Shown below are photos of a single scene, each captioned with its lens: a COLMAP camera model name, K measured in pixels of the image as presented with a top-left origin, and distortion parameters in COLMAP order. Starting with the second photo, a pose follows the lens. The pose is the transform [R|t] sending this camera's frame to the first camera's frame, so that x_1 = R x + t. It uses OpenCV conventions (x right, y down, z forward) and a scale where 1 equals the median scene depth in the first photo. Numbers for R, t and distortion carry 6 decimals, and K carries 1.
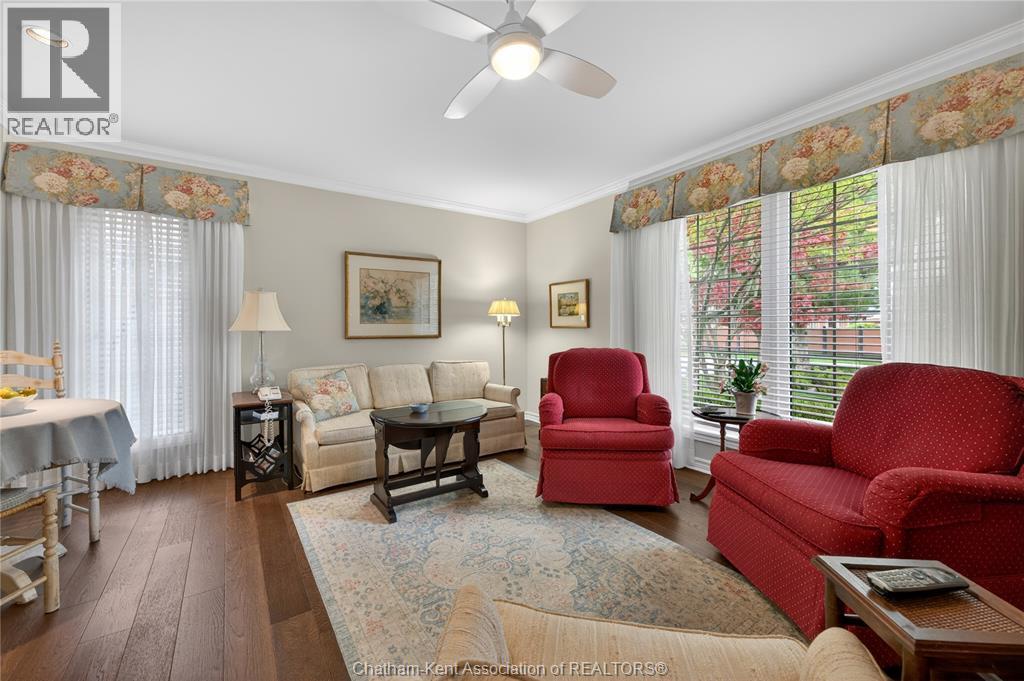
lens RADIAL K [[404.6, 0, 514.7], [0, 404.6, 321.4], [0, 0, 1]] dist [0.000161, 0.008575]
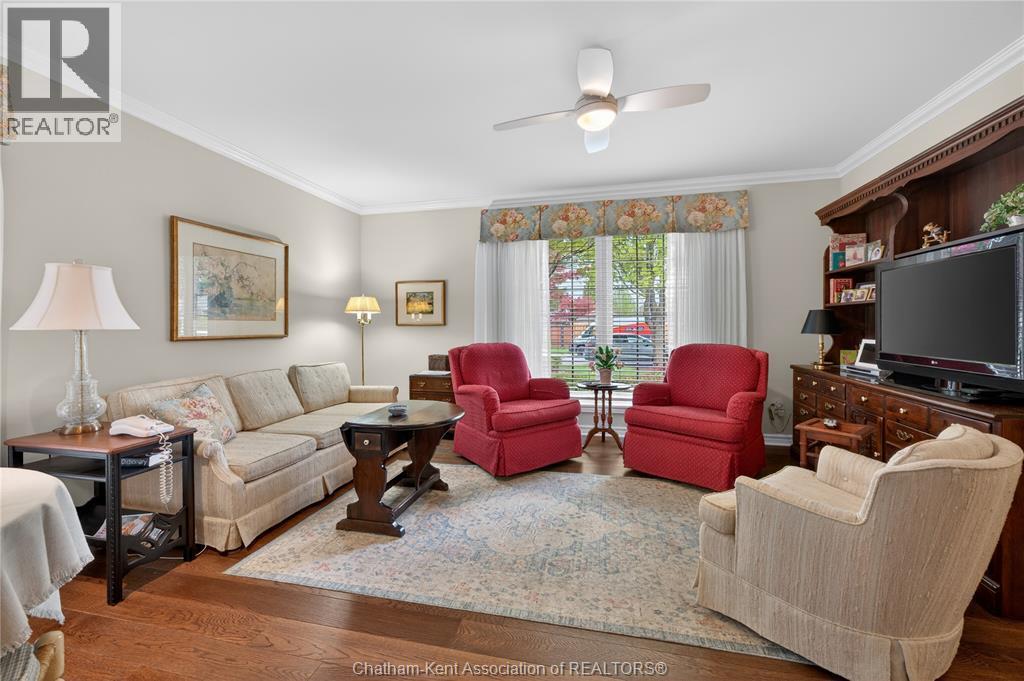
lens RADIAL K [[400.8, 0, 512.1], [0, 400.8, 322.3], [0, 0, 1]] dist [-0.000412, 0.000205]
pose [[0.747523, 0.005210, 0.664215, -0.549912], [-0.007597, 0.999971, 0.000706, 0.006896], [-0.664192, -0.005573, 0.747541, 0.118712]]
